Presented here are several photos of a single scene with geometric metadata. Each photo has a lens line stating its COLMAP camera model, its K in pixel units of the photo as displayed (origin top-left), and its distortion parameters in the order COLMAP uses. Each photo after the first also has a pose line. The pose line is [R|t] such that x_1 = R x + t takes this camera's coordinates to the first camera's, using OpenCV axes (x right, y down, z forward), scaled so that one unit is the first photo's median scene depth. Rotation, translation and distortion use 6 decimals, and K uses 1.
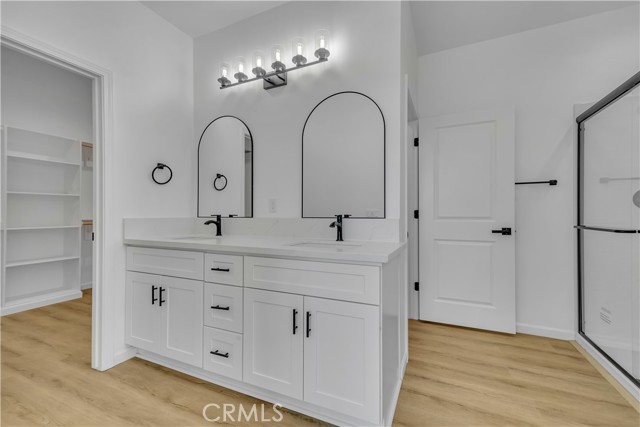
lens RADIAL K [[261.5, 0, 319.5], [0, 261.5, 213.3], [0, 0, 1]] dist [0.000636, 0.000185]
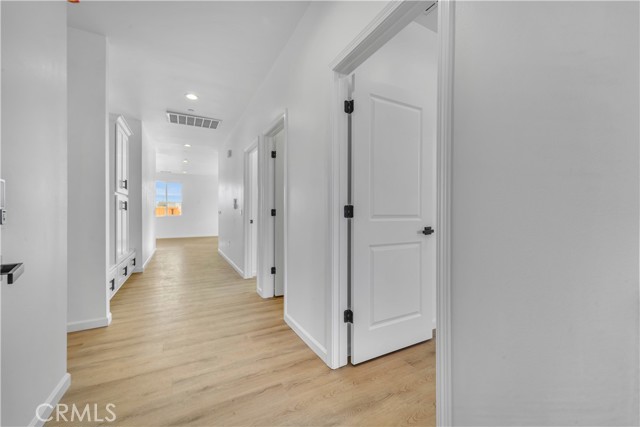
lens RADIAL K [[261.5, 0, 318.9], [0, 261.5, 215.5], [0, 0, 1]] dist [0.000636, 0.000185]
pose [[0.594342, 0.004474, 0.804200, -0.243907], [-0.006980, 0.999976, -0.000405, 0.016458], [-0.804182, -0.005372, 0.594358, 0.675925]]
